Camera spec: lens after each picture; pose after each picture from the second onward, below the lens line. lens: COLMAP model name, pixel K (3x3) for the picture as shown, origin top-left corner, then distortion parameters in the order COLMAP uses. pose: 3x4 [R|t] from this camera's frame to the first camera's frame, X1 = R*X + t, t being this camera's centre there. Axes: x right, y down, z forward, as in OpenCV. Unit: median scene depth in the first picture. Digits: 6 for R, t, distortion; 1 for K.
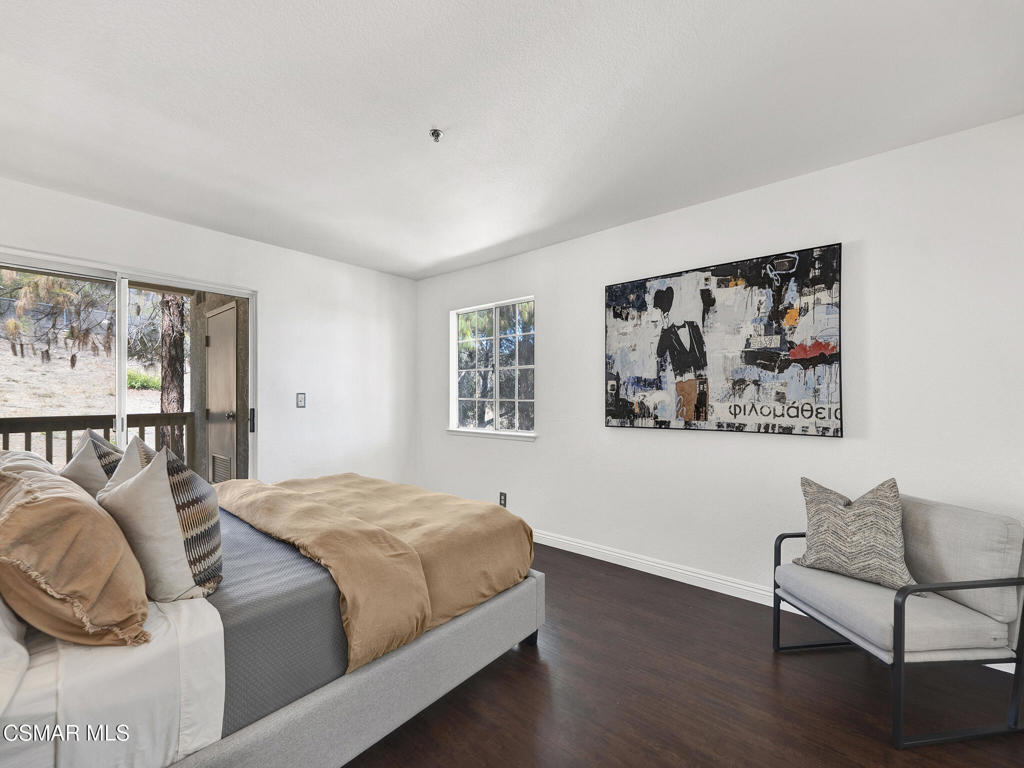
lens RADIAL K [[424.4, 0, 503.9], [0, 424.4, 389.0], [0, 0, 1]] dist [-0.008008, 0.001136]
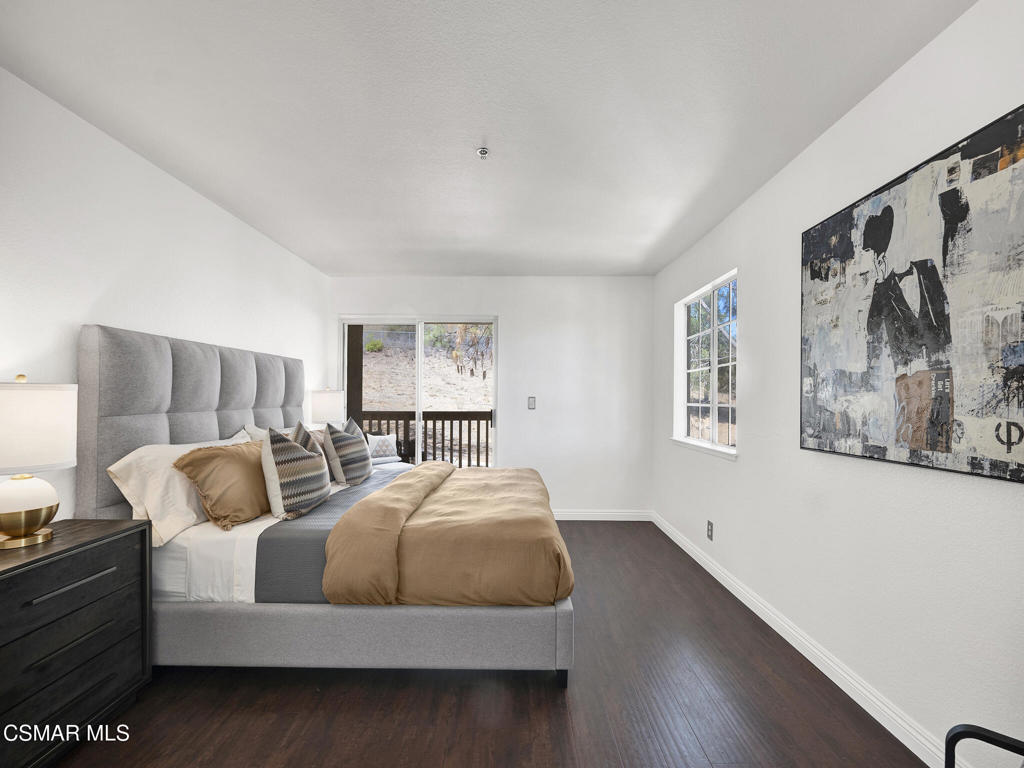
lens RADIAL K [[424.4, 0, 508.4], [0, 424.4, 390.2], [0, 0, 1]] dist [-0.008008, 0.001136]
pose [[0.645786, -0.011918, -0.763425, 0.493770], [0.006576, 0.999928, -0.010047, 0.003117], [0.763490, 0.001468, 0.645818, 0.263792]]
